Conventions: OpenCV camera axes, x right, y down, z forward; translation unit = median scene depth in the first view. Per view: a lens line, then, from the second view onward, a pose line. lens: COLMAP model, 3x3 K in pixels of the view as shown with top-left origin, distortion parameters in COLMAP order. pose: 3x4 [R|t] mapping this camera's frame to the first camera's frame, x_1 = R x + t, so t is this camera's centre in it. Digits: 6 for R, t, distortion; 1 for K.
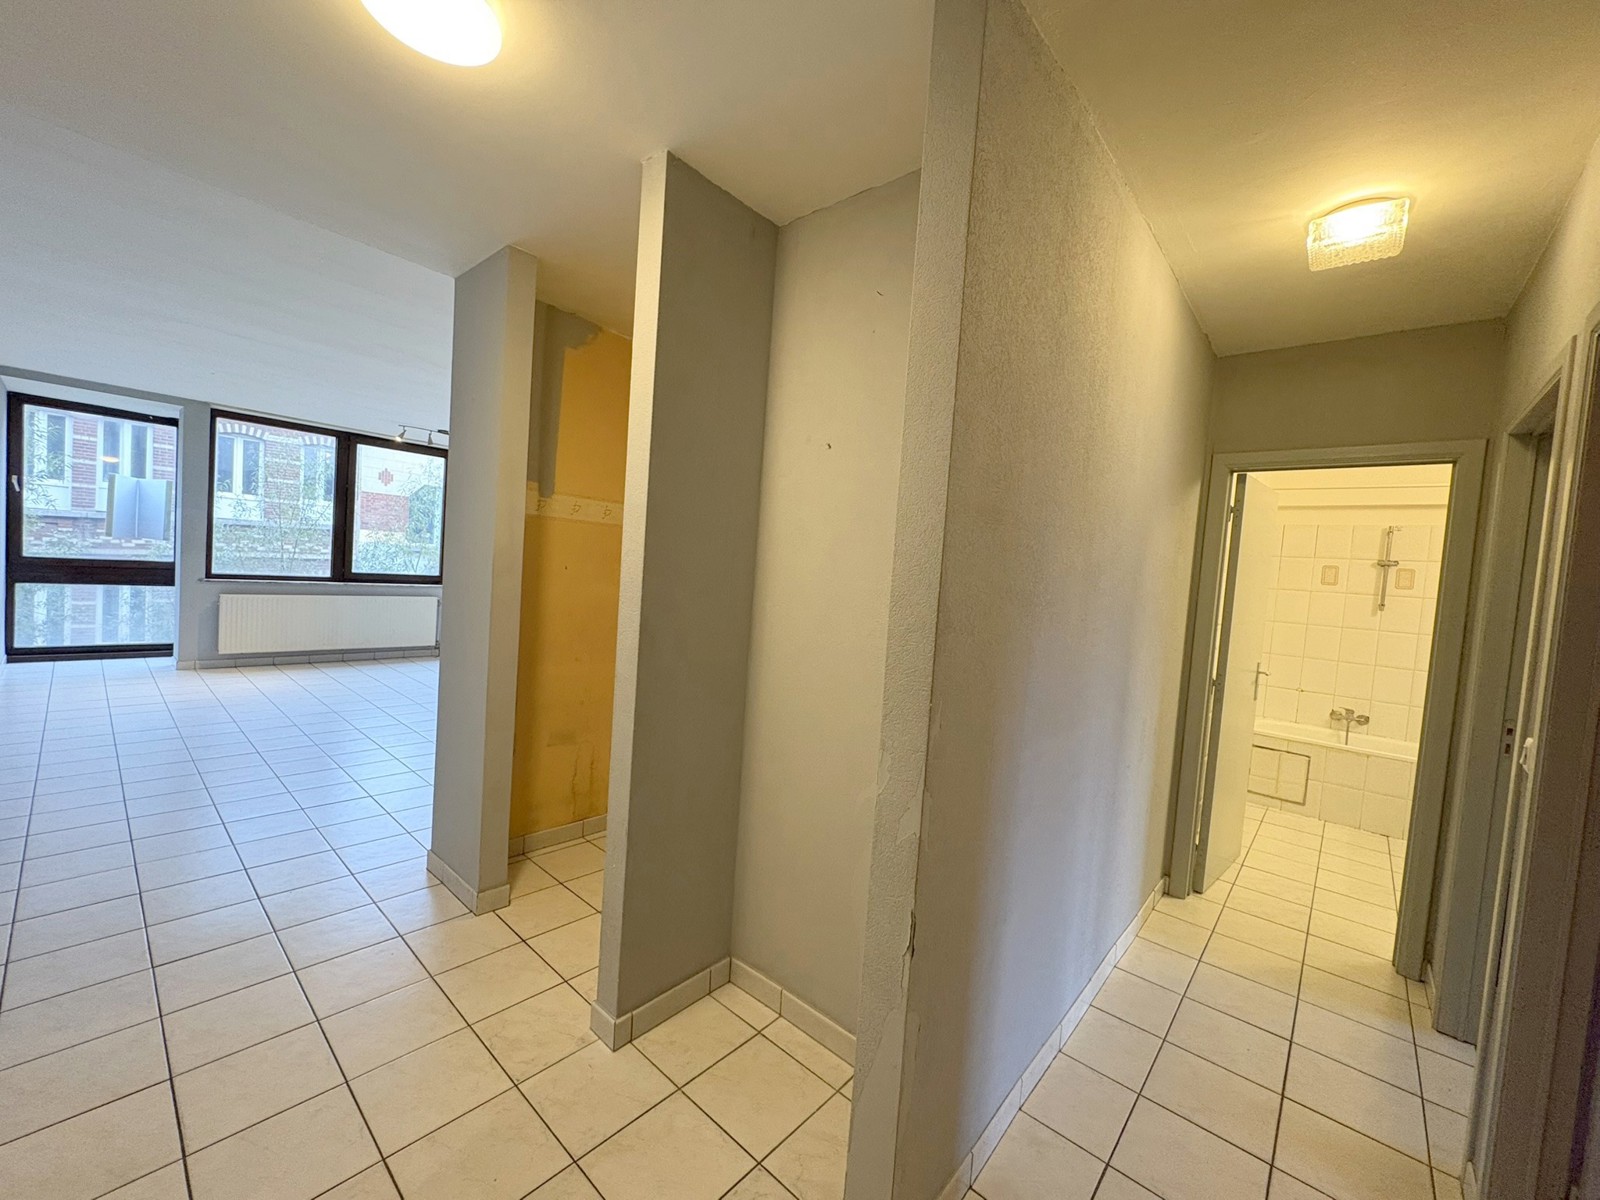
lens RADIAL K [[636.1, 0, 804.6], [0, 636.1, 599.4], [0, 0, 1]] dist [-0.004175, -0.001439]
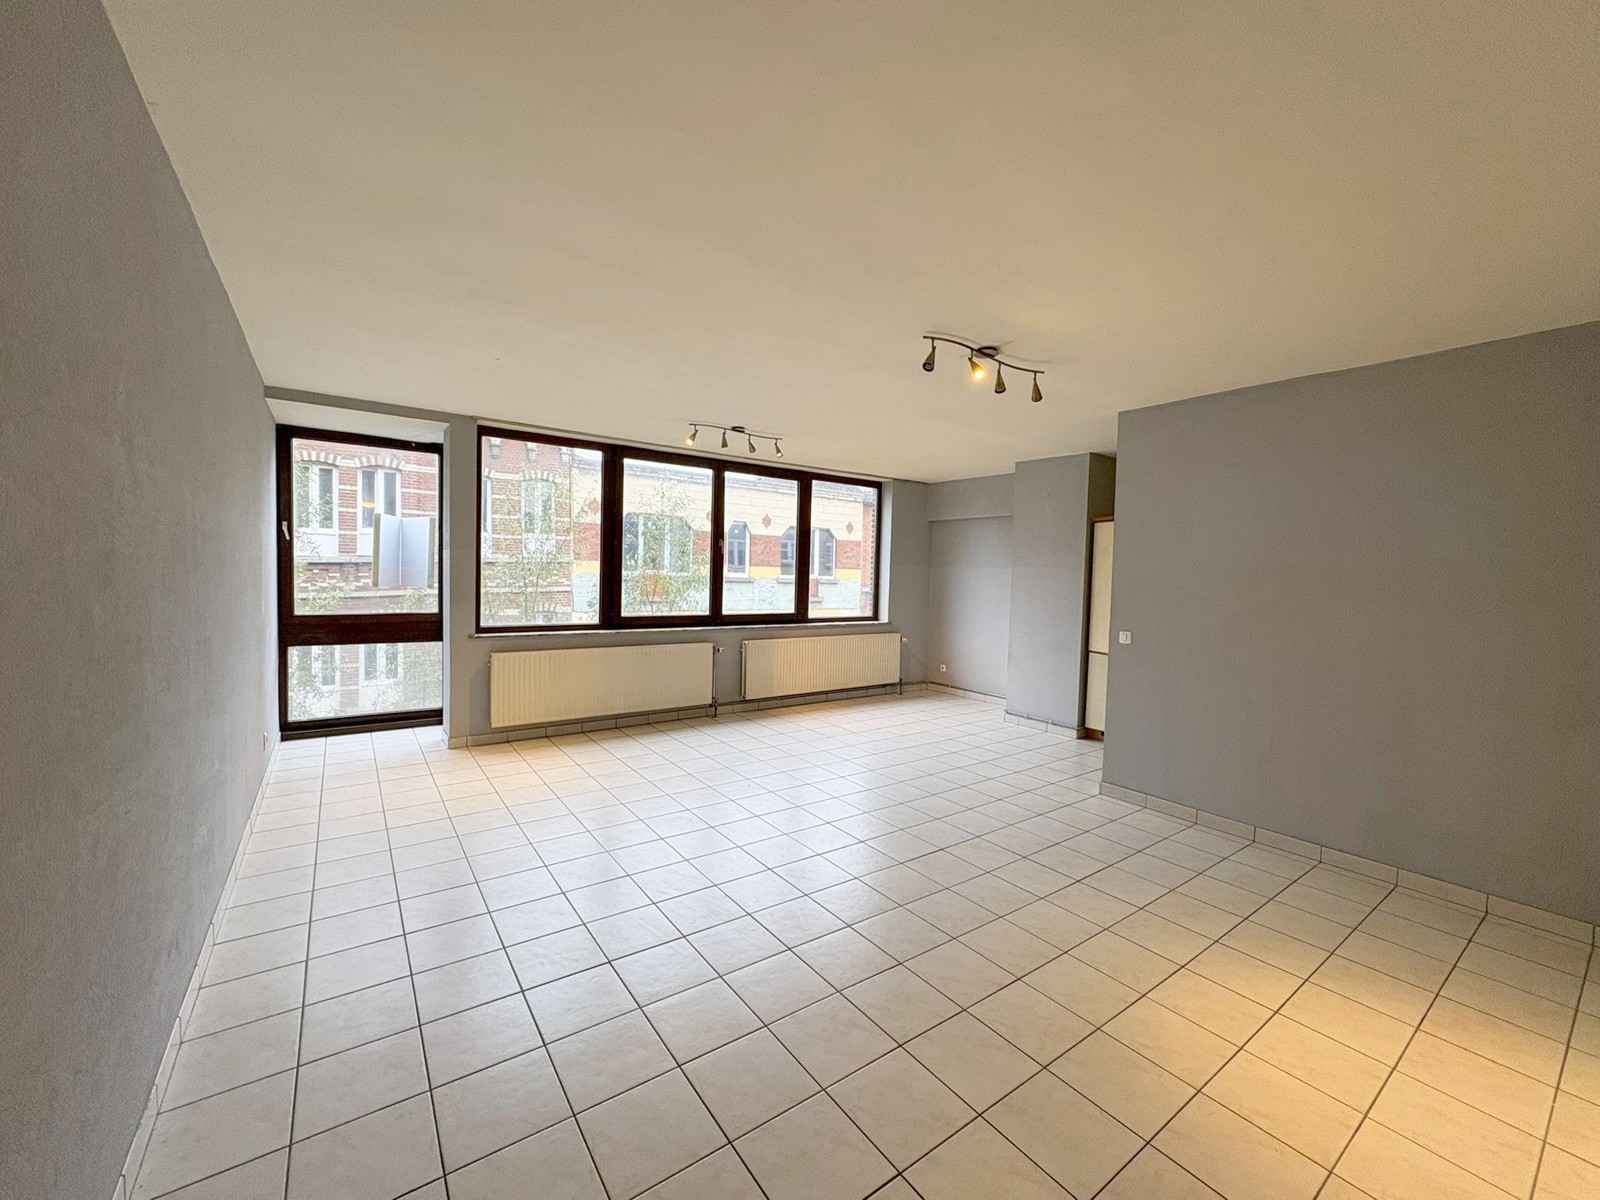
lens RADIAL K [[636.1, 0, 794.5], [0, 636.1, 599.6], [0, 0, 1]] dist [-0.004175, -0.001439]
pose [[0.971279, -0.035981, -0.235209, -0.350028], [0.032276, 0.999287, -0.019585, -0.046909], [0.235746, 0.011431, 0.971747, 0.298579]]
